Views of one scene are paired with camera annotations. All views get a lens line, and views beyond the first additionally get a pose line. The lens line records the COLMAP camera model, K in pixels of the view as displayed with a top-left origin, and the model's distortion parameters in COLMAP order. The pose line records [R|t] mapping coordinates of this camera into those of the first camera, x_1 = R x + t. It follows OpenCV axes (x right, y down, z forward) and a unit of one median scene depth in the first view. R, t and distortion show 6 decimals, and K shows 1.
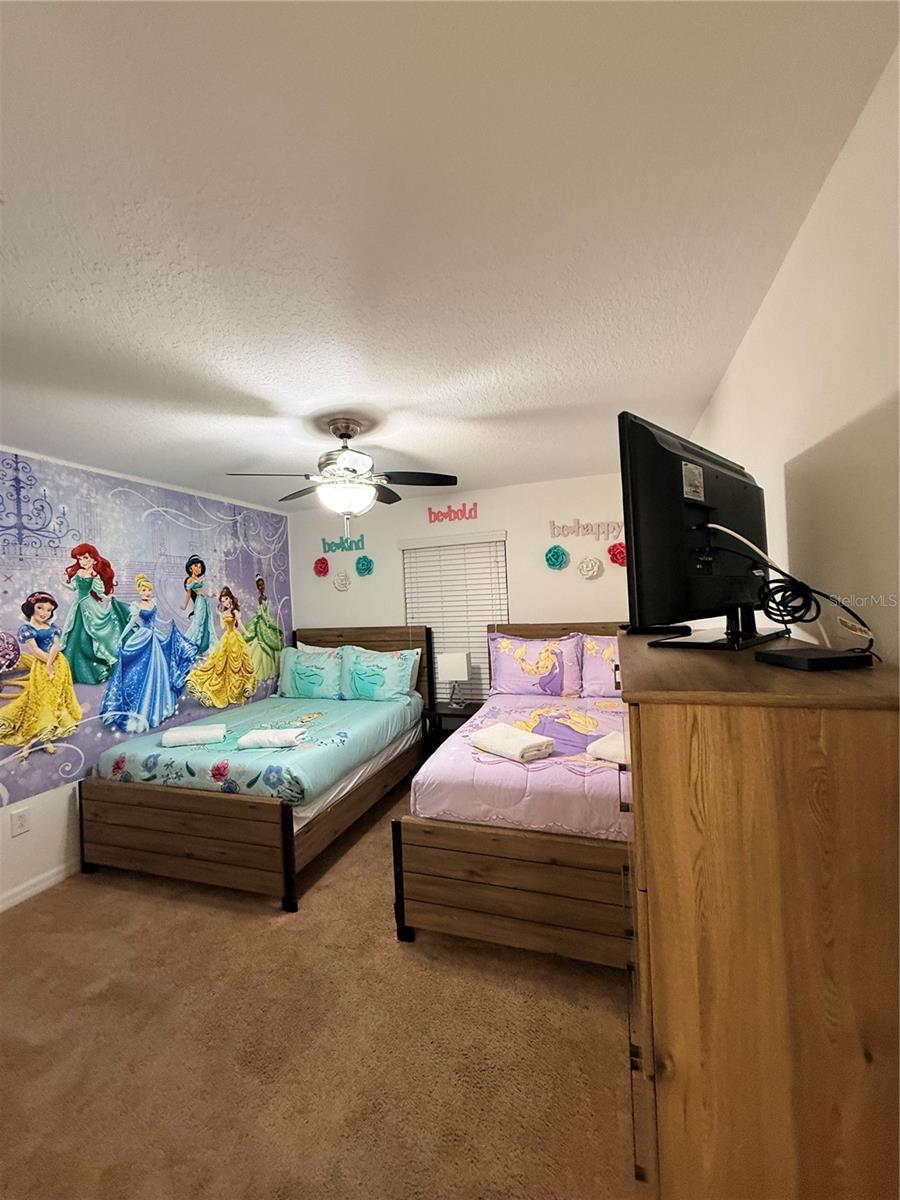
lens RADIAL K [[478.2, 0, 447.0], [0, 478.2, 598.8], [0, 0, 1]] dist [0.000611, 0.000052]
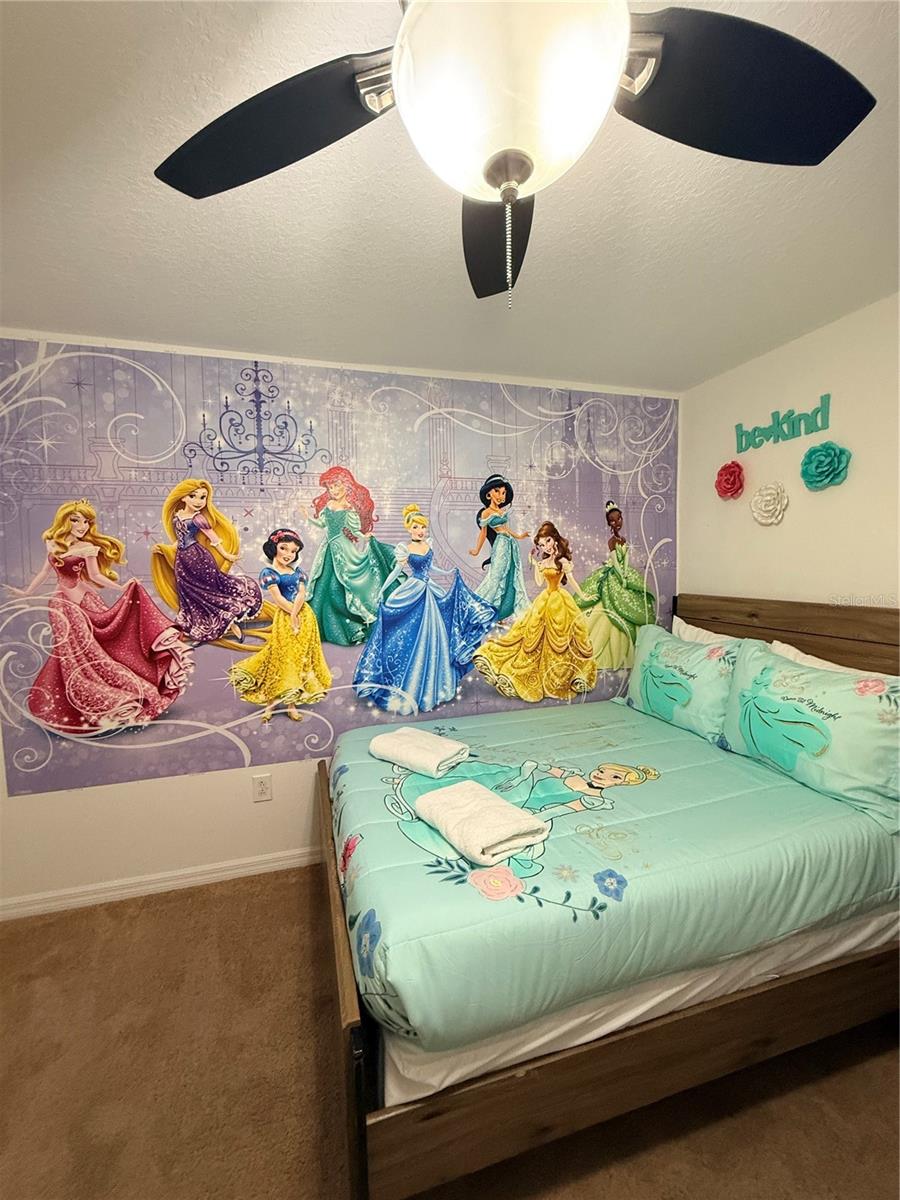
lens RADIAL K [[478.2, 0, 447.0], [0, 478.2, 598.8], [0, 0, 1]] dist [0.000611, 0.000052]
pose [[0.572143, 0.092833, -0.814883, 0.001196], [-0.007901, 0.994151, 0.107708, 0.011019], [0.820116, -0.055186, 0.569530, 0.571935]]
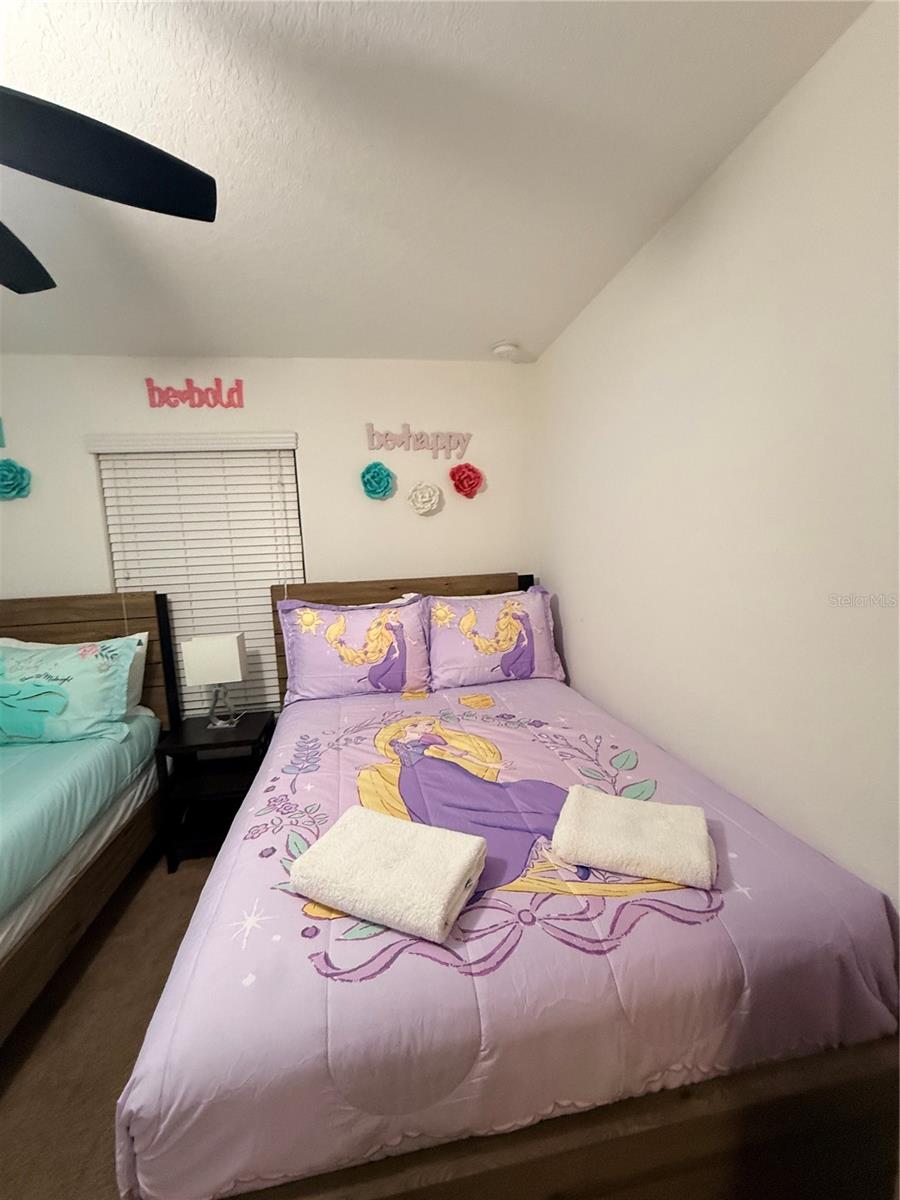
lens RADIAL K [[478.2, 0, 447.0], [0, 478.2, 598.8], [0, 0, 1]] dist [0.000611, 0.000052]
pose [[0.880598, -0.051666, 0.471038, -0.007921], [0.004846, 0.994968, 0.100074, 0.011465], [-0.473839, -0.085843, 0.876418, 0.399958]]
